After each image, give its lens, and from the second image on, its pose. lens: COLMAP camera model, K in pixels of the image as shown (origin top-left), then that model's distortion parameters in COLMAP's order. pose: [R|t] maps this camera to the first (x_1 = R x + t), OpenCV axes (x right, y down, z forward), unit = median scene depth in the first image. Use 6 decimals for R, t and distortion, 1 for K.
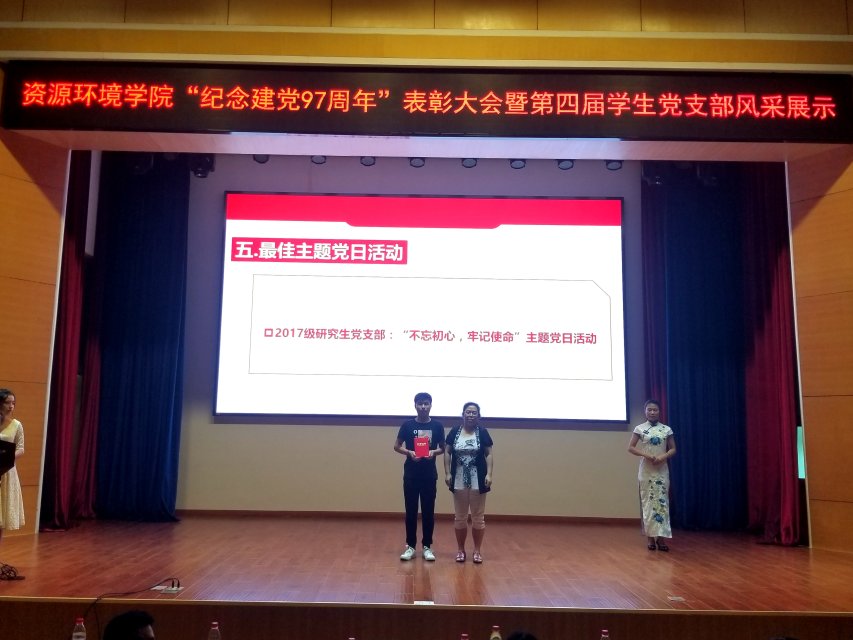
lens RADIAL K [[656.0, 0, 425.6], [0, 656.0, 320.6], [0, 0, 1]] dist [0.001556, -0.011947]
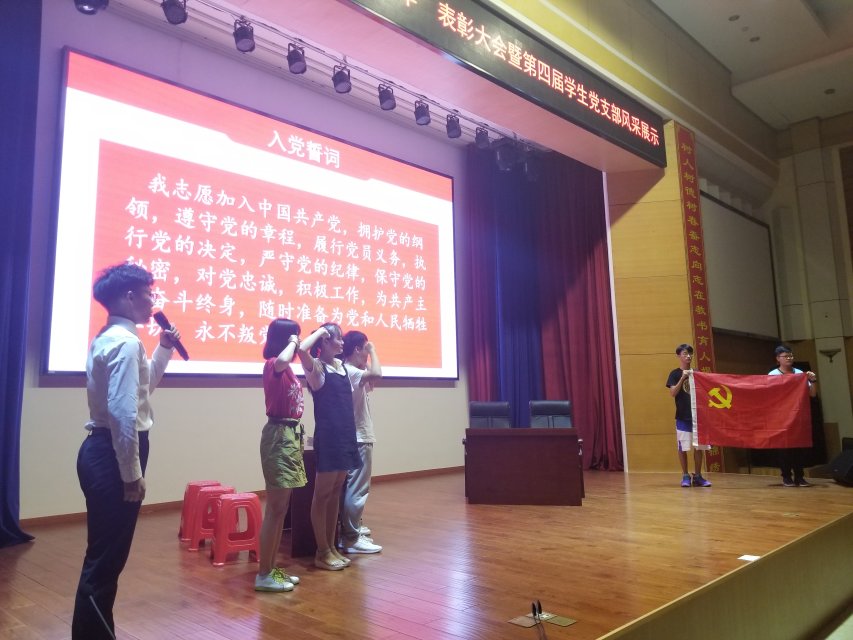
lens RADIAL K [[656.0, 0, 425.8], [0, 656.0, 320.6], [0, 0, 1]] dist [0.001556, -0.011947]
pose [[0.721715, 0.062767, 0.689339, -0.634962], [-0.050158, 0.998004, -0.038359, 0.124026], [-0.690371, -0.006891, 0.723423, 0.355659]]
